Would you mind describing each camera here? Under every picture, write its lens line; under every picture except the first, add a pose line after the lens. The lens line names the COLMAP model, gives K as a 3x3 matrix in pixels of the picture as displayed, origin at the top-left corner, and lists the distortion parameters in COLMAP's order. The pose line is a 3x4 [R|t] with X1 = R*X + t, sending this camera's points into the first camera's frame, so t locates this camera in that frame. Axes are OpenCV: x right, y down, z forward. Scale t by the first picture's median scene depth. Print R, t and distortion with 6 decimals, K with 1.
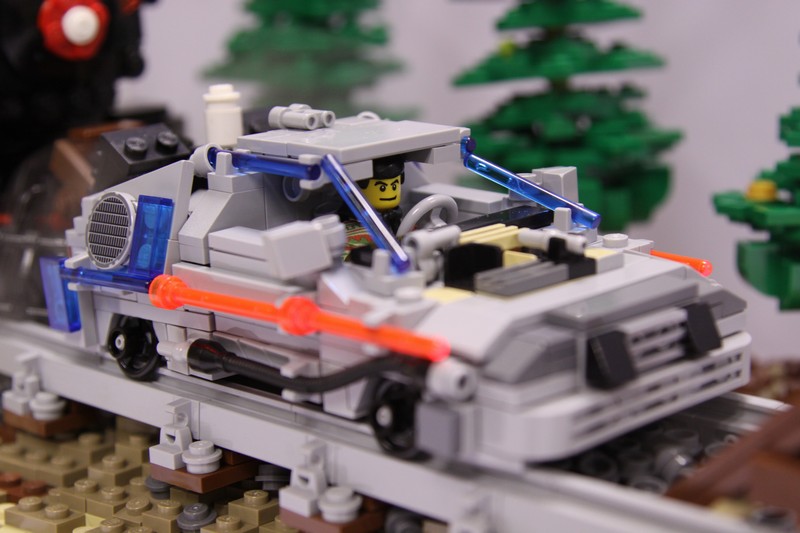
lens RADIAL K [[1757.8, 0, 399.6], [0, 1757.8, 267.5], [0, 0, 1]] dist [0.087670, 0.000000]
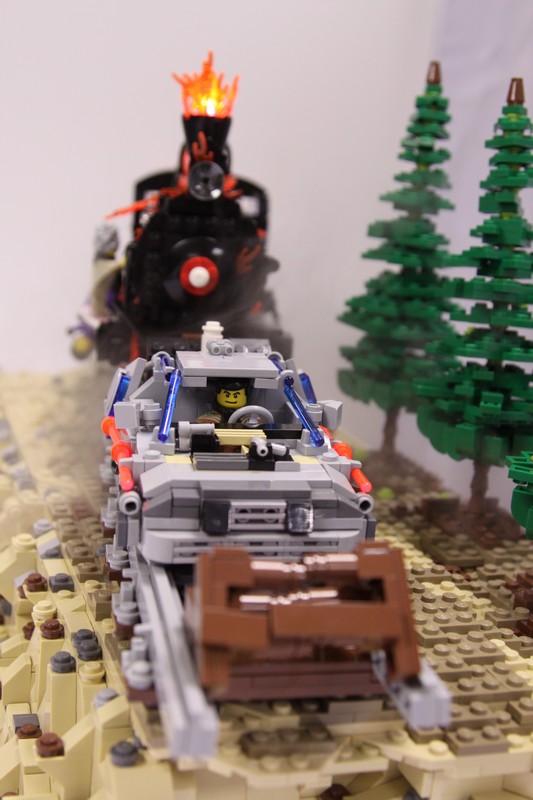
lens RADIAL K [[1121.1, 0, 265.8], [0, 1121.1, 398.1], [0, 0, 1]] dist [0.005246, 0.000000]
pose [[0.811095, 0.206240, -0.547348, 0.666490], [-0.209592, 0.976114, 0.057211, -0.120910], [0.546073, 0.068316, 0.834947, 0.106670]]
